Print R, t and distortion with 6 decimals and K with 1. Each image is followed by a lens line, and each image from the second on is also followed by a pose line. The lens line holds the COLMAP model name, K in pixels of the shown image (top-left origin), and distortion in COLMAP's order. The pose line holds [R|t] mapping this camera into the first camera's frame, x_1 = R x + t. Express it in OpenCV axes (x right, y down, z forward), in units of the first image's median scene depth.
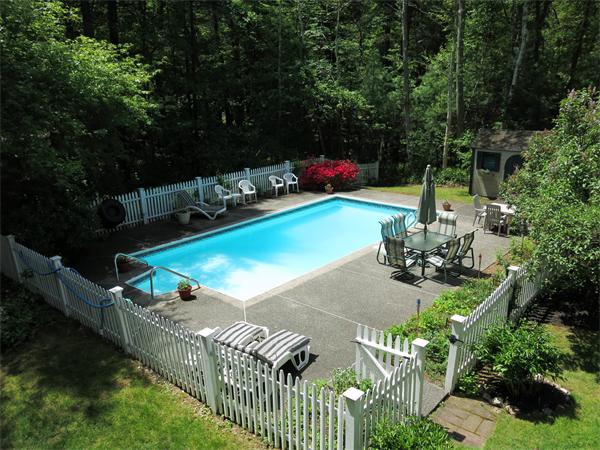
lens RADIAL K [[500.8, 0, 301.7], [0, 500.8, 226.1], [0, 0, 1]] dist [-0.023587, 0.008446]
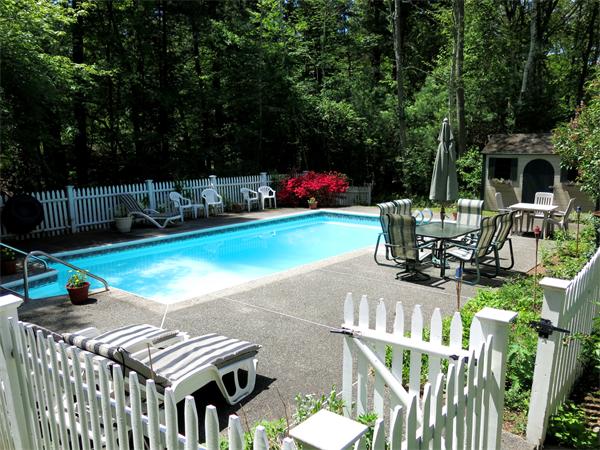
lens RADIAL K [[497.1, 0, 305.8], [0, 497.1, 224.7], [0, 0, 1]] dist [-0.021396, -0.001171]
pose [[0.999671, 0.004032, 0.025314, 0.033923], [-0.000689, 0.991424, -0.130682, 0.105531], [-0.025624, 0.130622, 0.991101, 0.289751]]
